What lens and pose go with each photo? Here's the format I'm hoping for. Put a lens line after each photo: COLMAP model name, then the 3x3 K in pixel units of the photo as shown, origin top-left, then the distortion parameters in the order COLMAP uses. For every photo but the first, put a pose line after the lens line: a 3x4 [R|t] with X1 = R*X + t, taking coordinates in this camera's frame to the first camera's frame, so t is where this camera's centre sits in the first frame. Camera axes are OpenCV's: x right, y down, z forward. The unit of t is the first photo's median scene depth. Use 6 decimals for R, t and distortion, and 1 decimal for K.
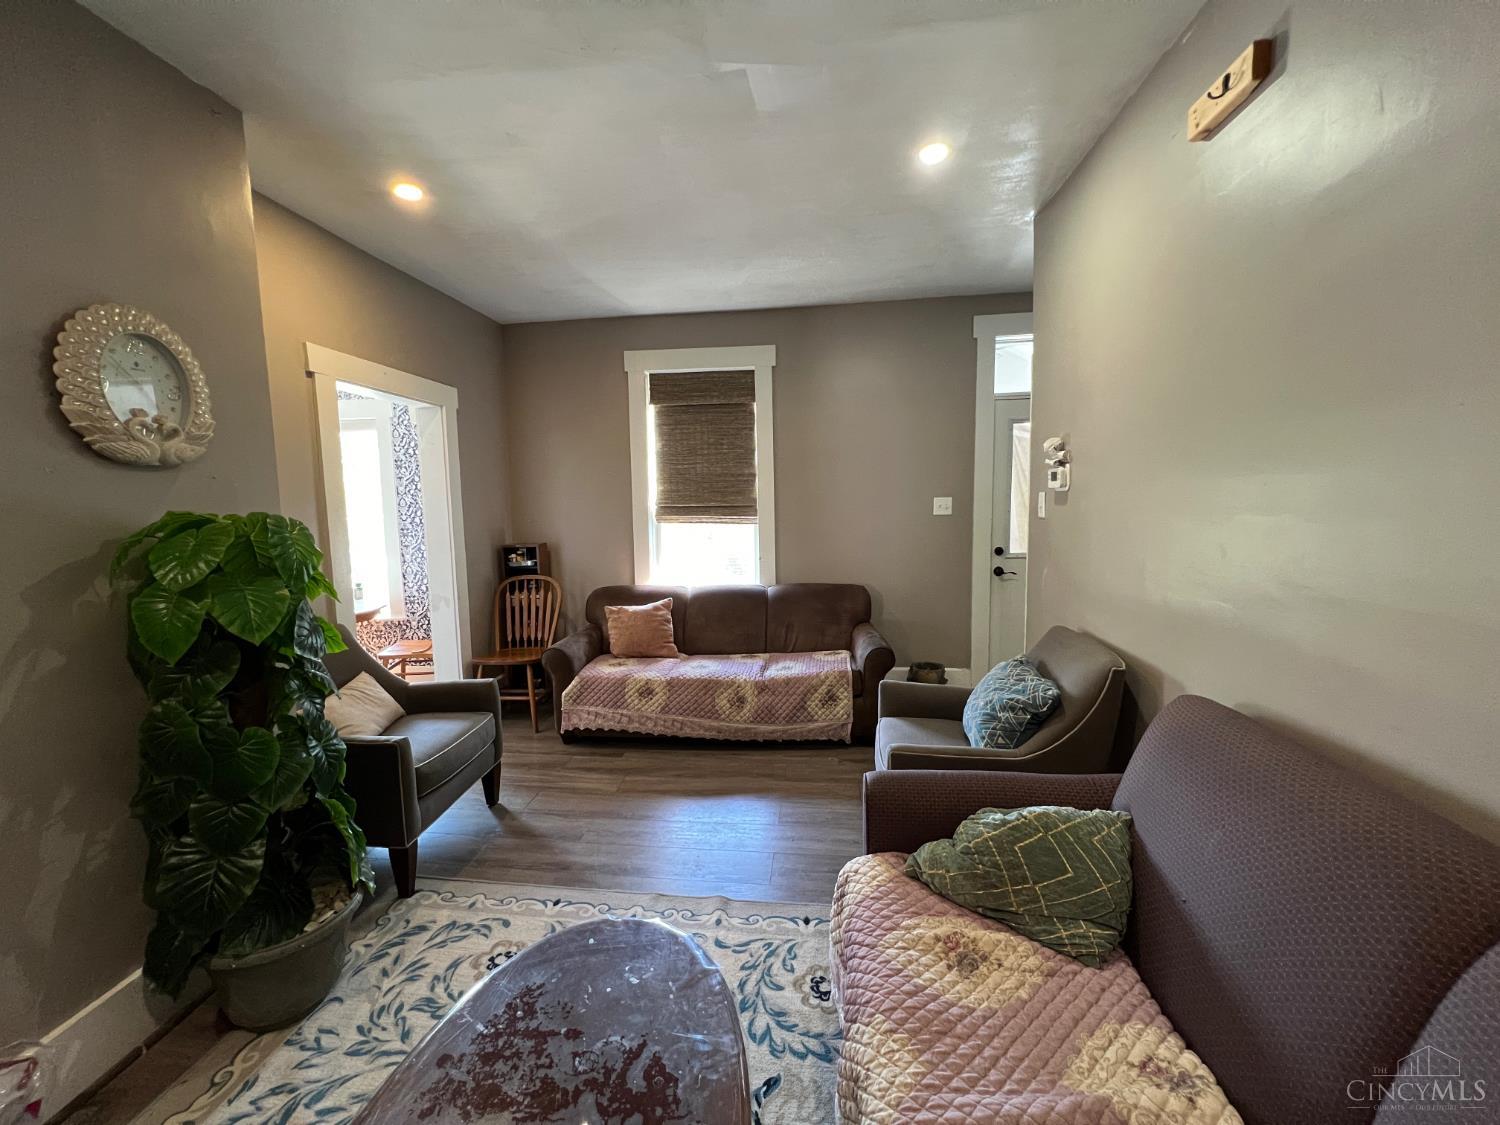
lens RADIAL K [[599.7, 0, 748.0], [0, 599.7, 561.0], [0, 0, 1]] dist [-0.001229, 0.000413]
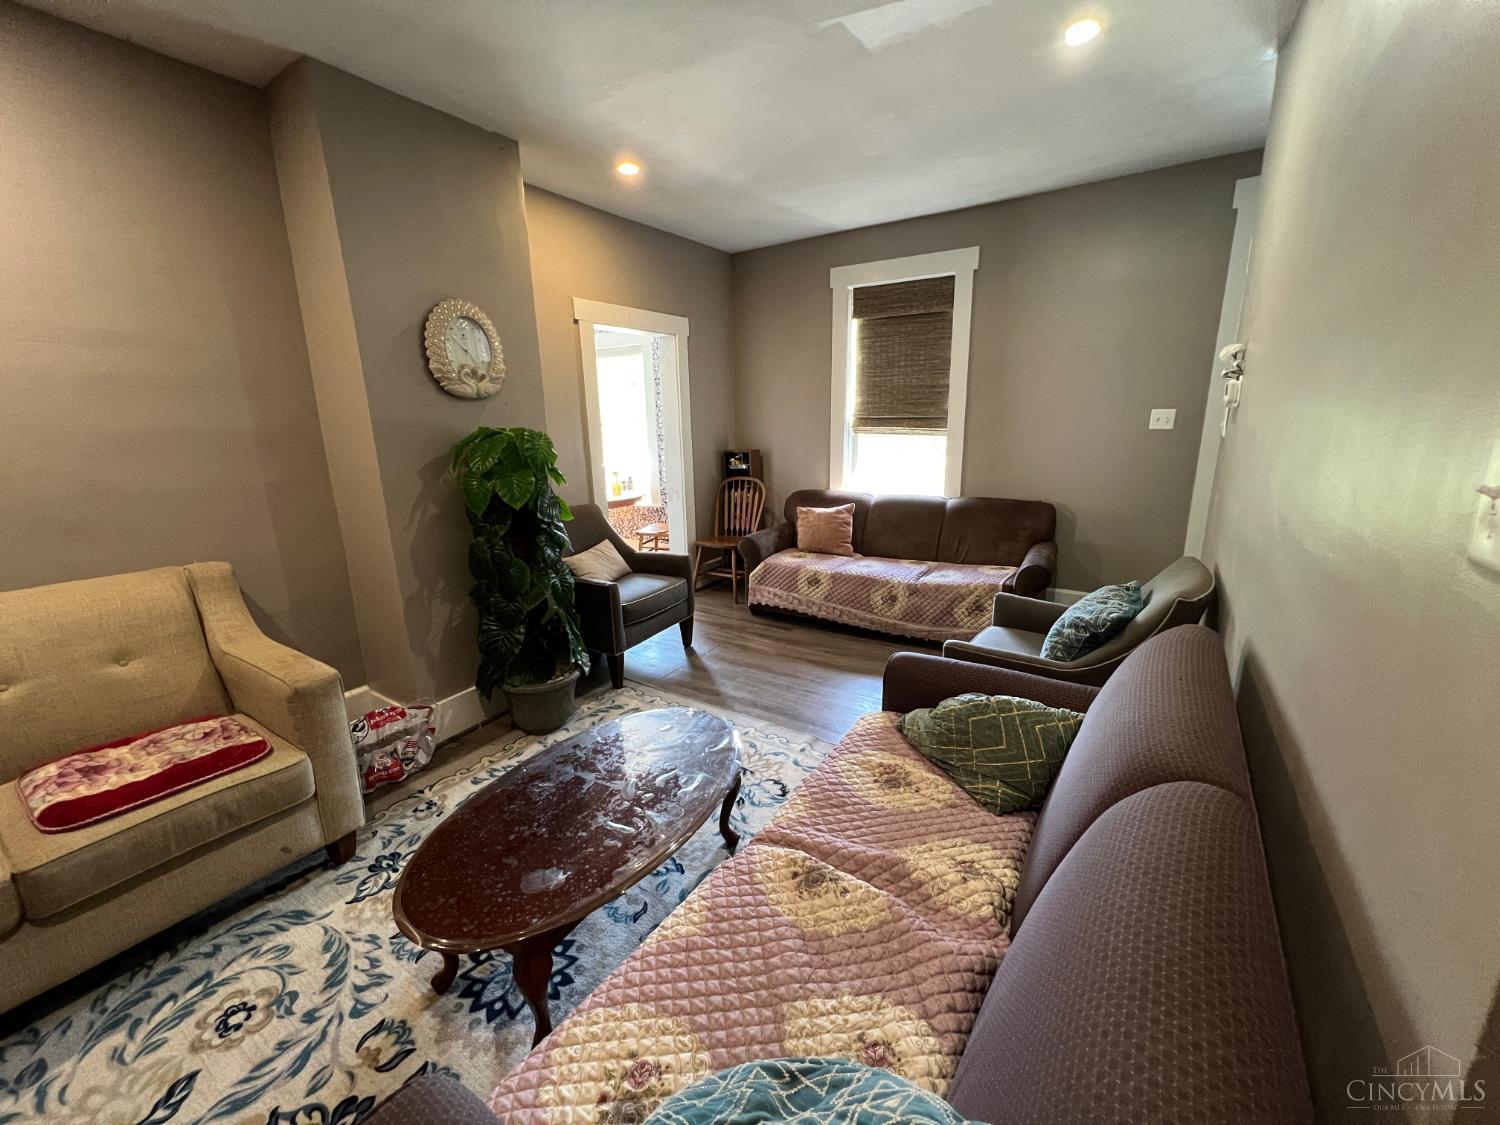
lens RADIAL K [[599.7, 0, 748.2], [0, 599.7, 561.2], [0, 0, 1]] dist [-0.001229, 0.000413]
pose [[0.896246, 0.107107, -0.430430, 0.314021], [-0.039025, 0.985685, 0.164017, -0.011471], [0.441836, -0.130202, 0.887597, -0.136738]]
